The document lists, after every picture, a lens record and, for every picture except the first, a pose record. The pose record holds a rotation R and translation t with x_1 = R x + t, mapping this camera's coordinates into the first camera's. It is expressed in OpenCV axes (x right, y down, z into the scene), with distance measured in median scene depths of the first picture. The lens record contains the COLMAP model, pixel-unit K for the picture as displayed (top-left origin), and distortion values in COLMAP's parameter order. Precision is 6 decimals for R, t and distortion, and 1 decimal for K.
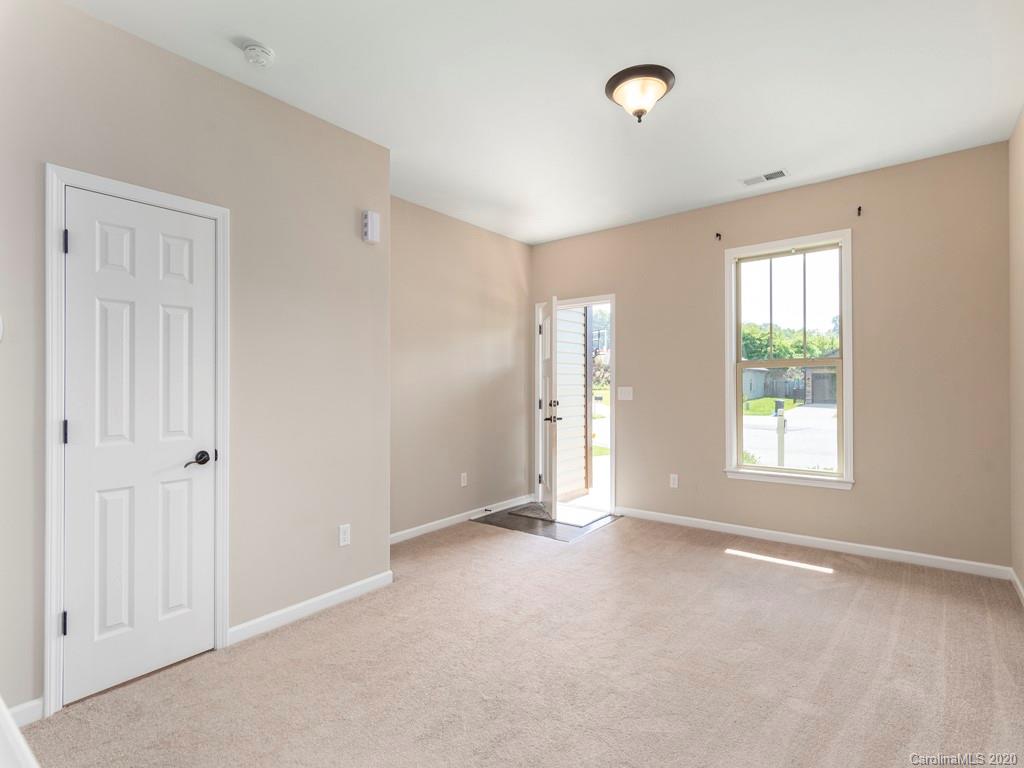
lens RADIAL K [[508.0, 0, 509.3], [0, 508.0, 384.7], [0, 0, 1]] dist [0.002497, -0.000067]
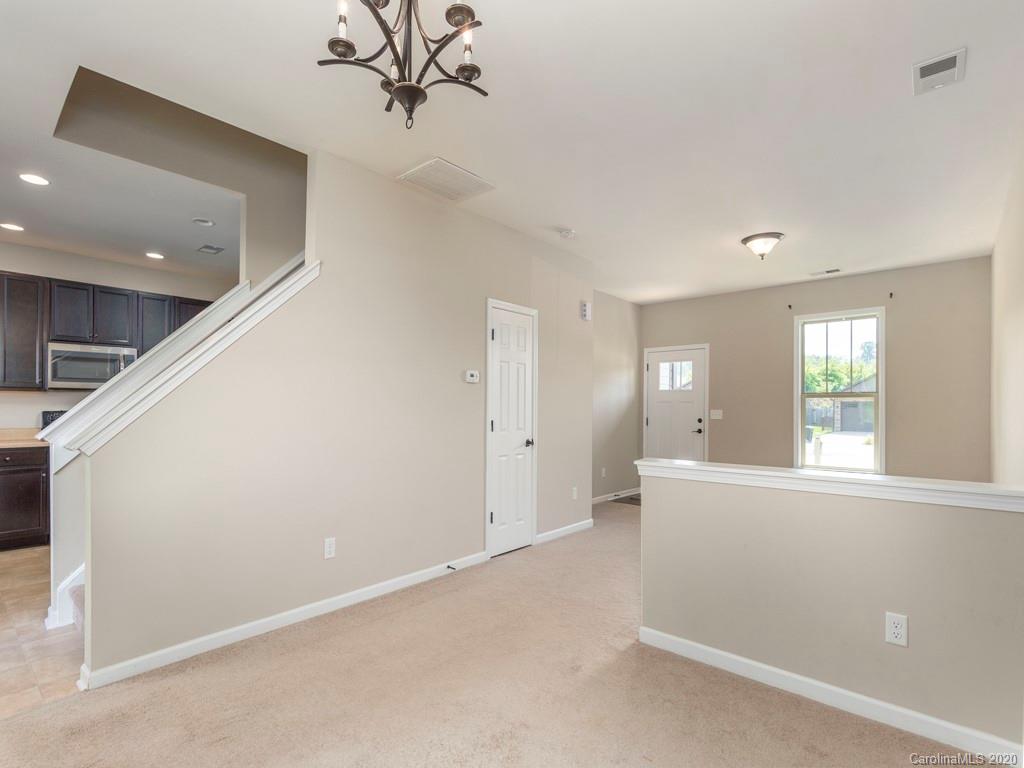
lens RADIAL K [[505.8, 0, 496.2], [0, 505.8, 402.2], [0, 0, 1]] dist [-0.000746, 0.000121]
pose [[0.998210, 0.014775, -0.057958, -0.371012], [-0.015444, 0.999819, -0.011123, 0.009624], [0.057783, 0.011998, 0.998257, -0.535448]]
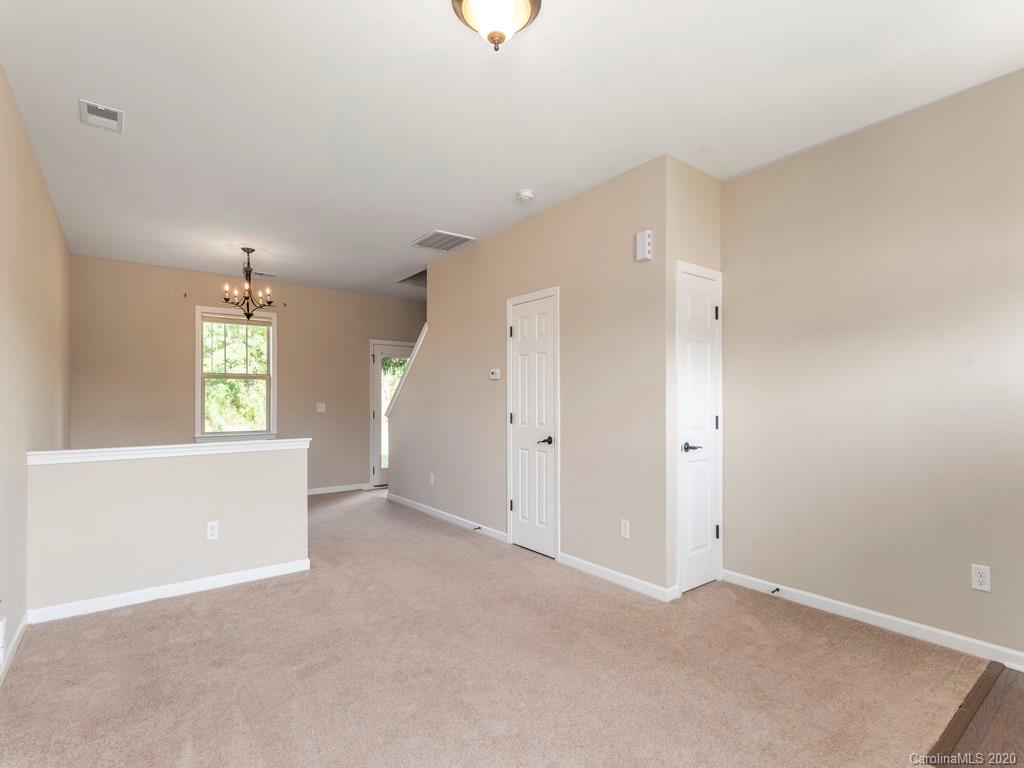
lens RADIAL K [[508.0, 0, 509.3], [0, 508.0, 384.7], [0, 0, 1]] dist [0.002497, -0.000067]
pose [[-0.237855, -0.004516, -0.971290, 0.635235], [0.012763, 0.999888, -0.007775, -0.017757], [0.971217, -0.014246, -0.237771, 0.763899]]
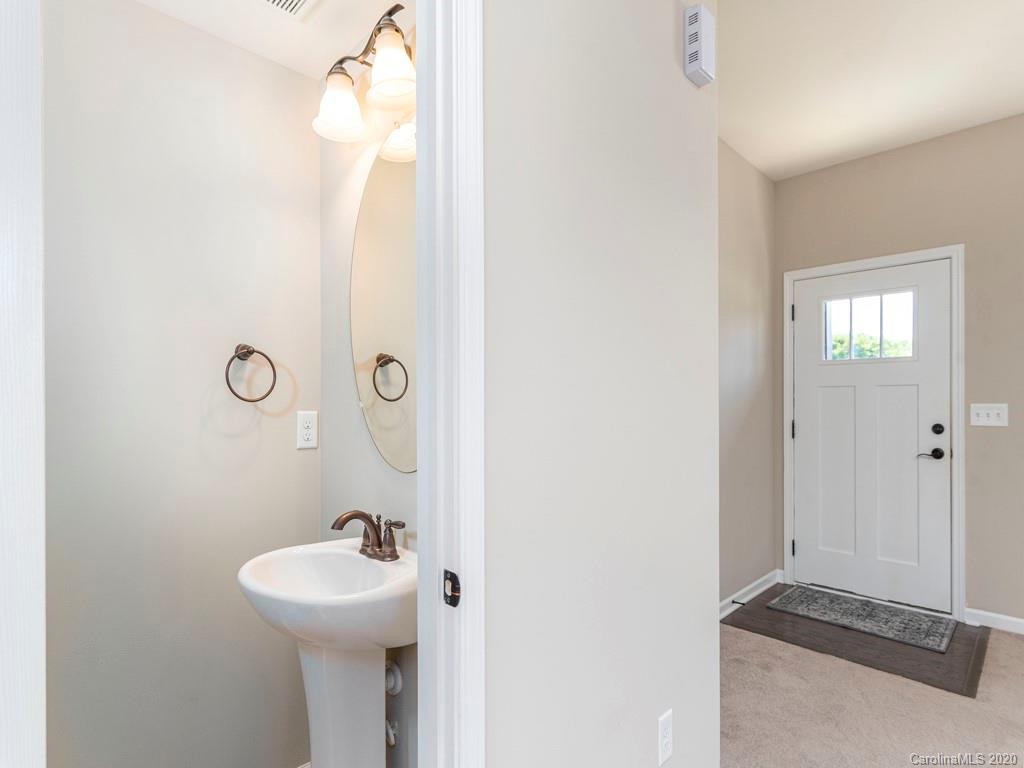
lens RADIAL K [[535.1, 0, 511.8], [0, 535.1, 400.0], [0, 0, 1]] dist [0.000742, 0.000160]
pose [[0.994210, 0.005747, -0.107300, -0.305839], [-0.006076, 0.999978, -0.002742, 0.006113], [0.107282, 0.003378, 0.994223, 0.403482]]
